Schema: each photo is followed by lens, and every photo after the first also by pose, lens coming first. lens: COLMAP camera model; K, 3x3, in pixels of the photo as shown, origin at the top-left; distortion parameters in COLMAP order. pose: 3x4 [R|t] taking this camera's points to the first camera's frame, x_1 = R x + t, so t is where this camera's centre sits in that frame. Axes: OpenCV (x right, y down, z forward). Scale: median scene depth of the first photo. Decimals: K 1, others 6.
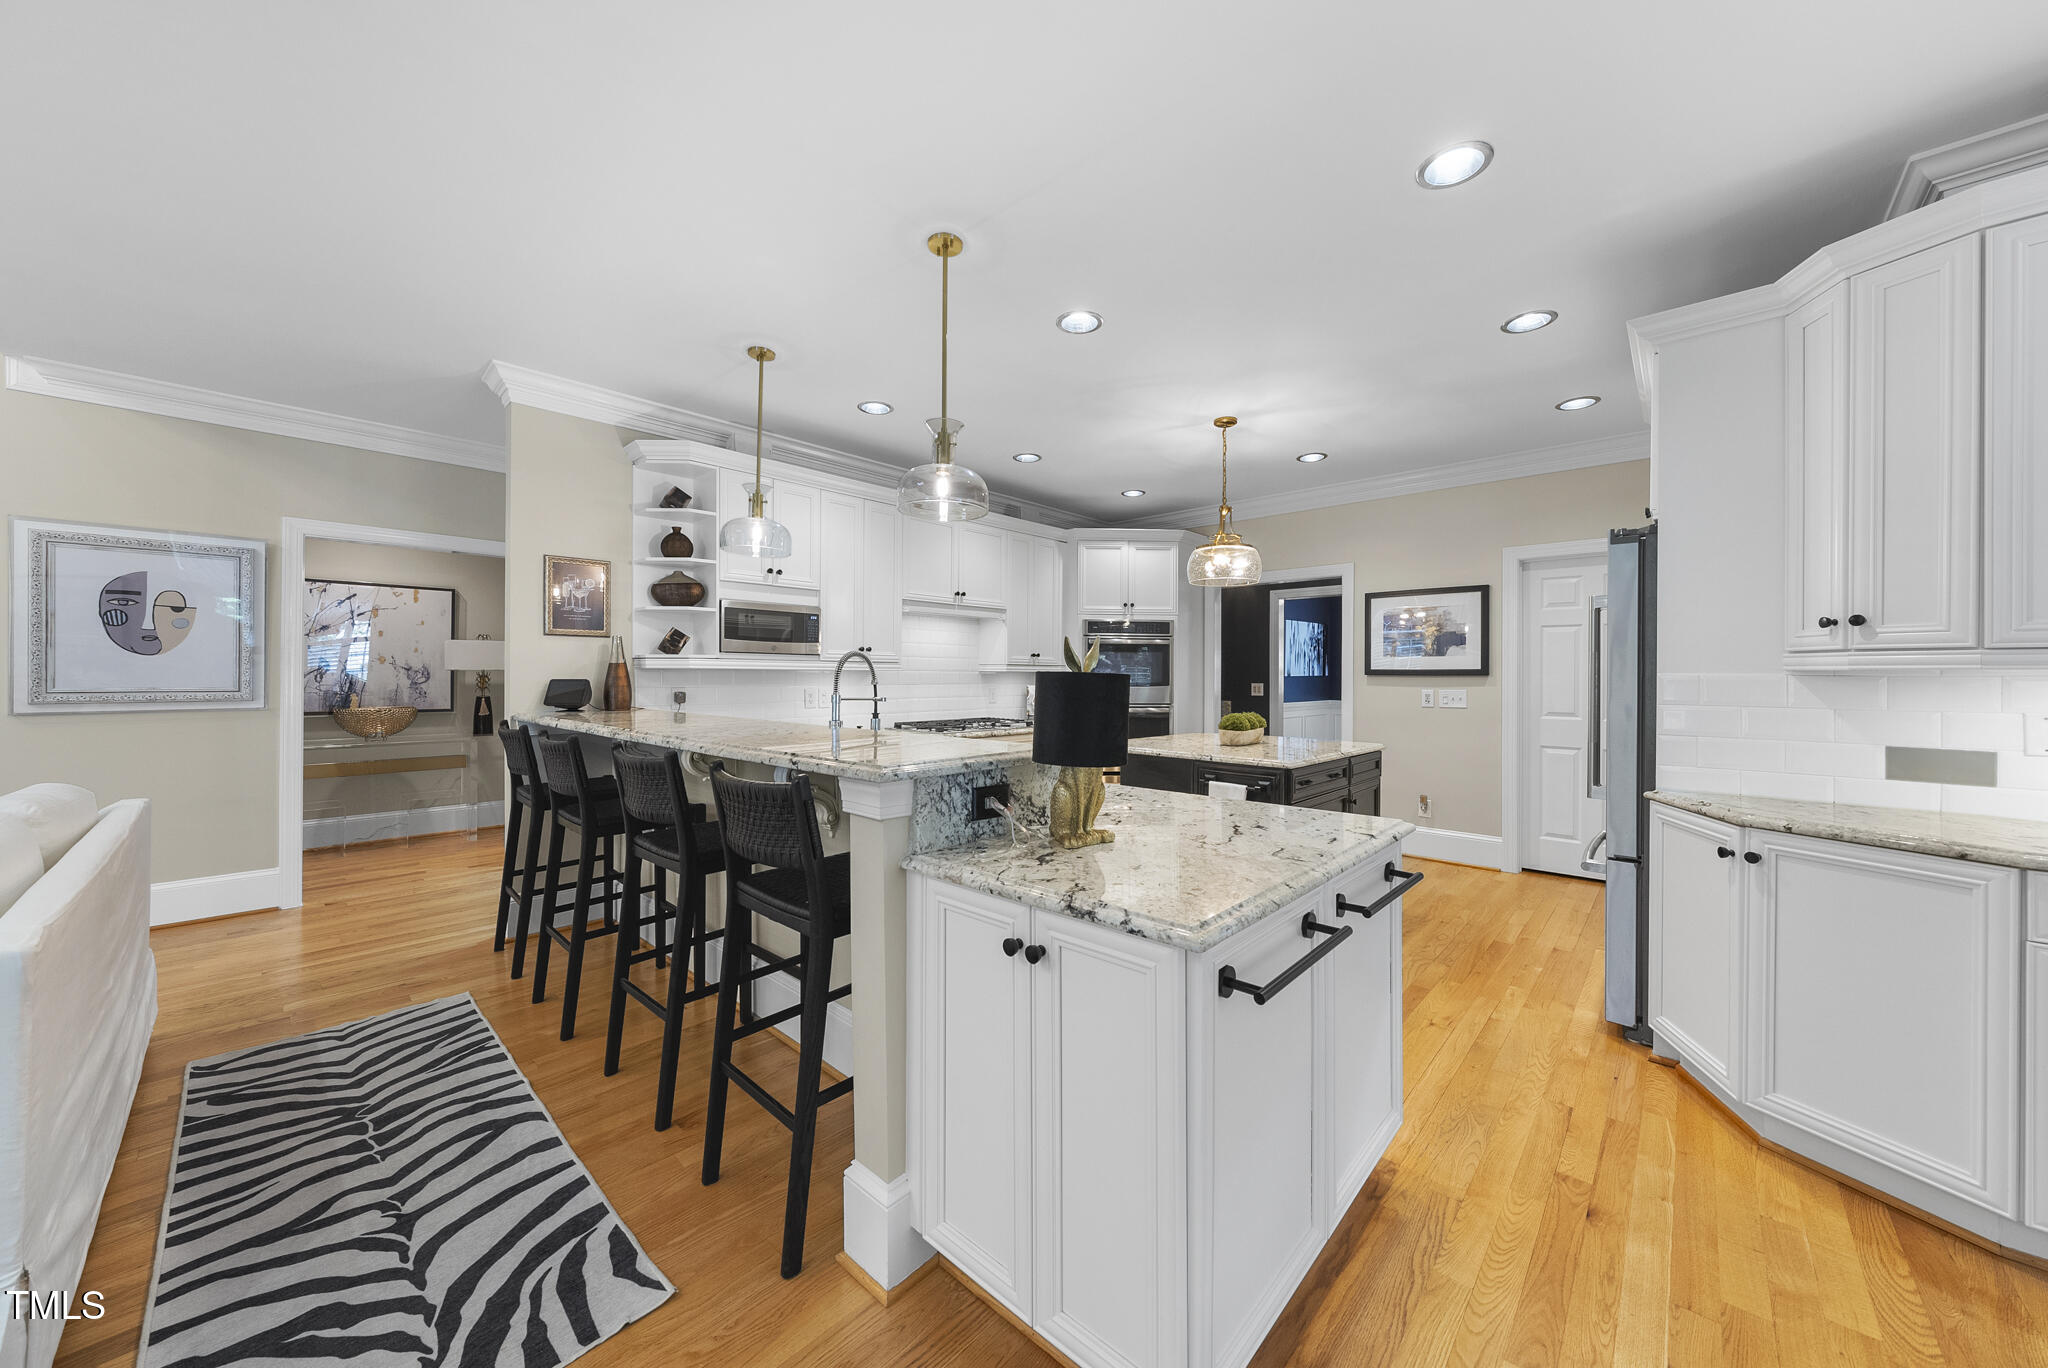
lens RADIAL K [[708.6, 0, 1034.6], [0, 708.6, 686.9], [0, 0, 1]] dist [-0.000037, 0.000095]
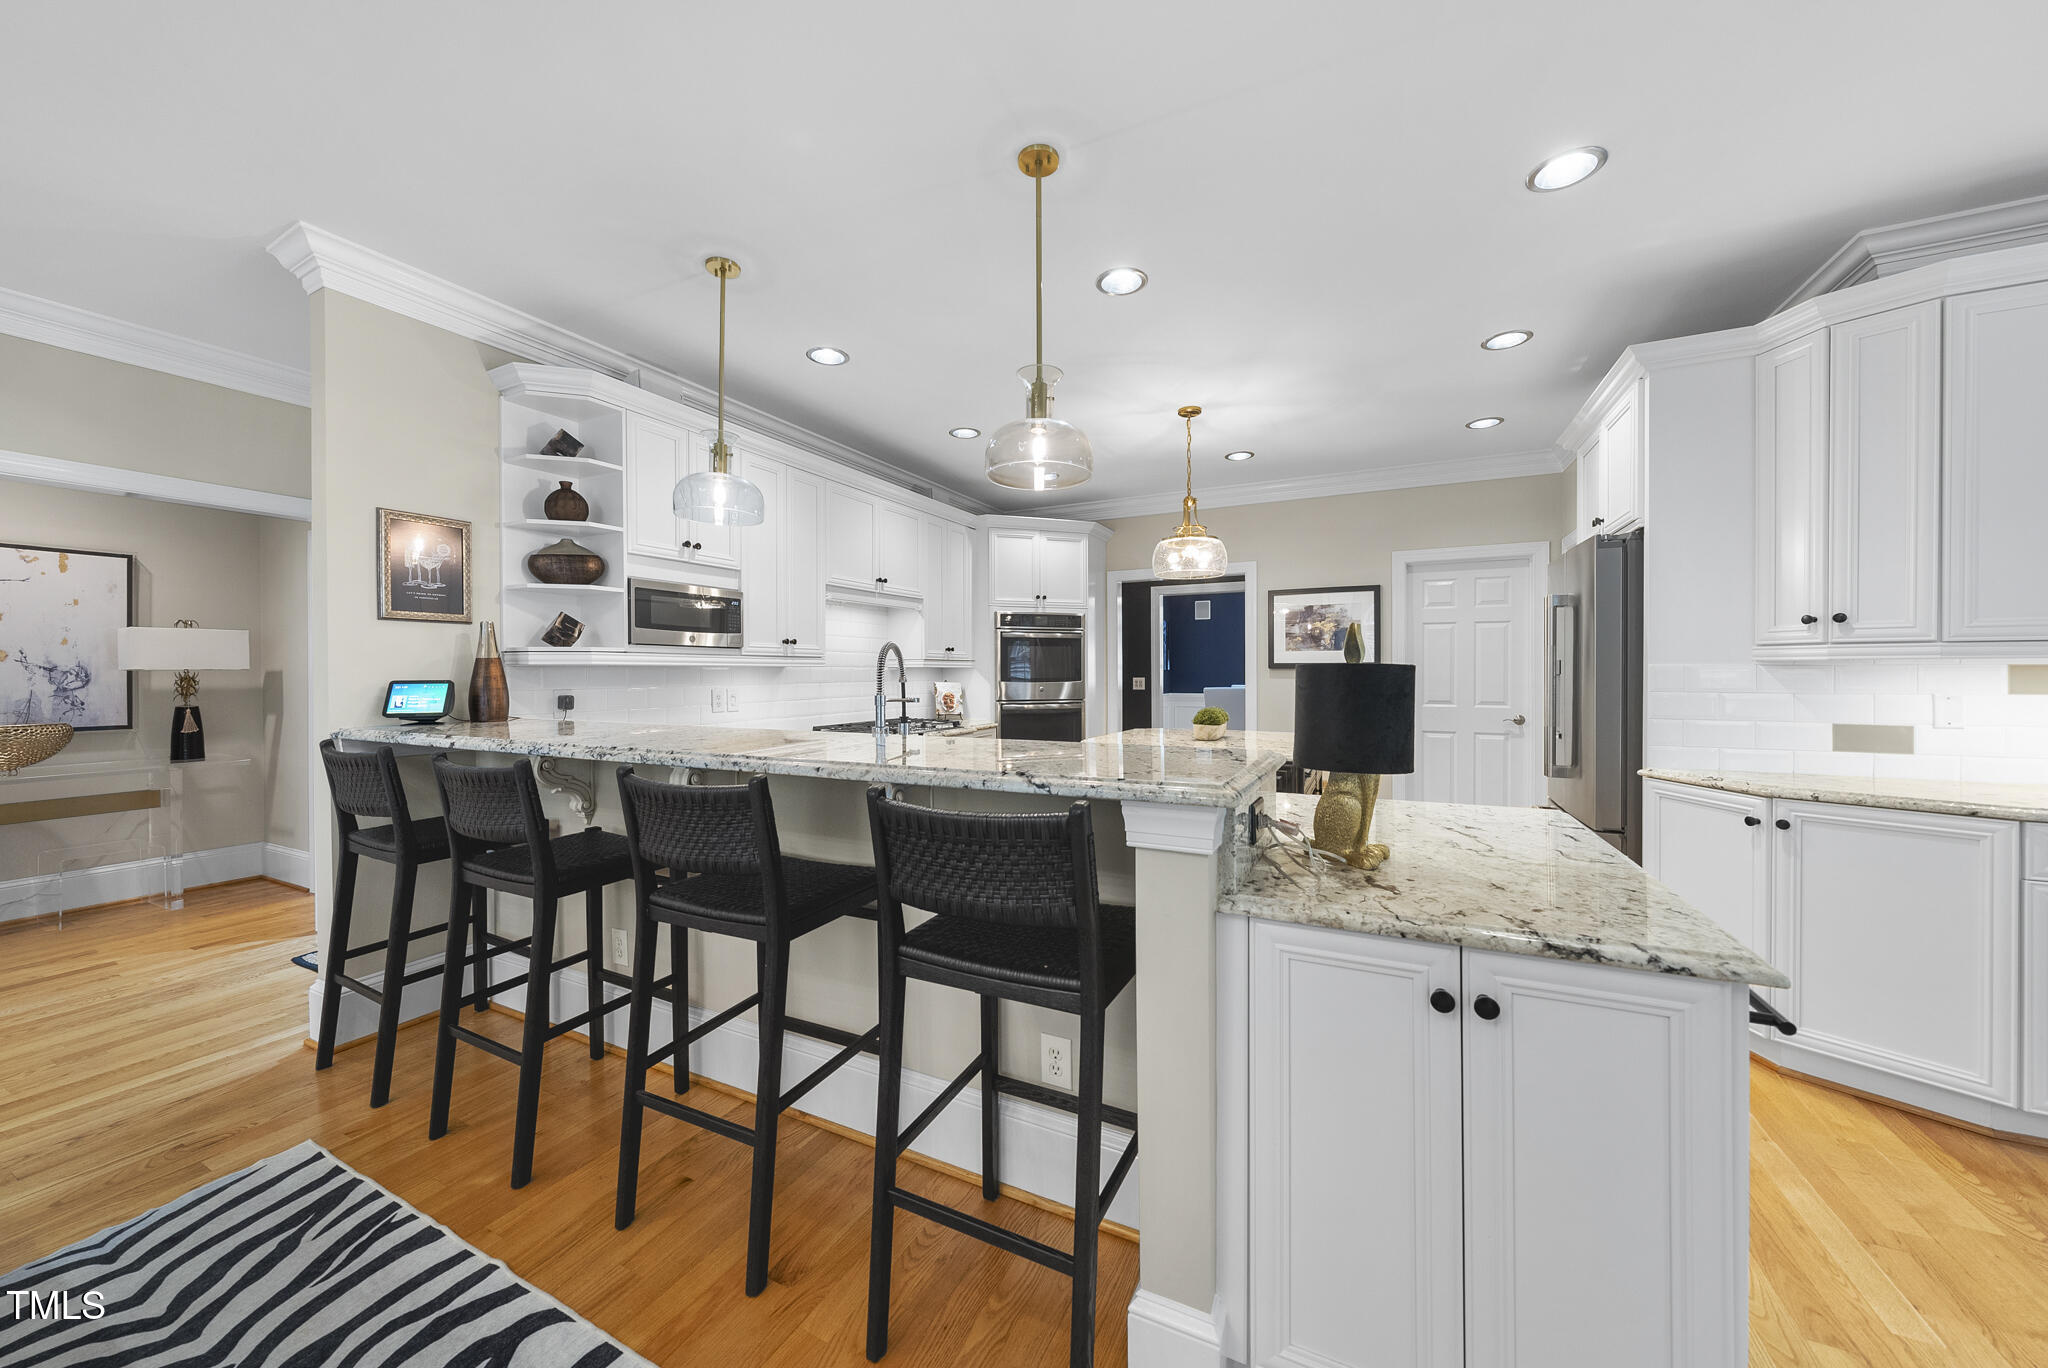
lens RADIAL K [[714.0, 0, 1028.7], [0, 714.0, 686.3], [0, 0, 1]] dist [-0.001309, 0.000330]
pose [[0.961978, -0.013116, 0.272813, -0.254046], [0.011869, 0.999910, 0.006221, -0.001900], [-0.272870, -0.002747, 0.962047, 0.122821]]
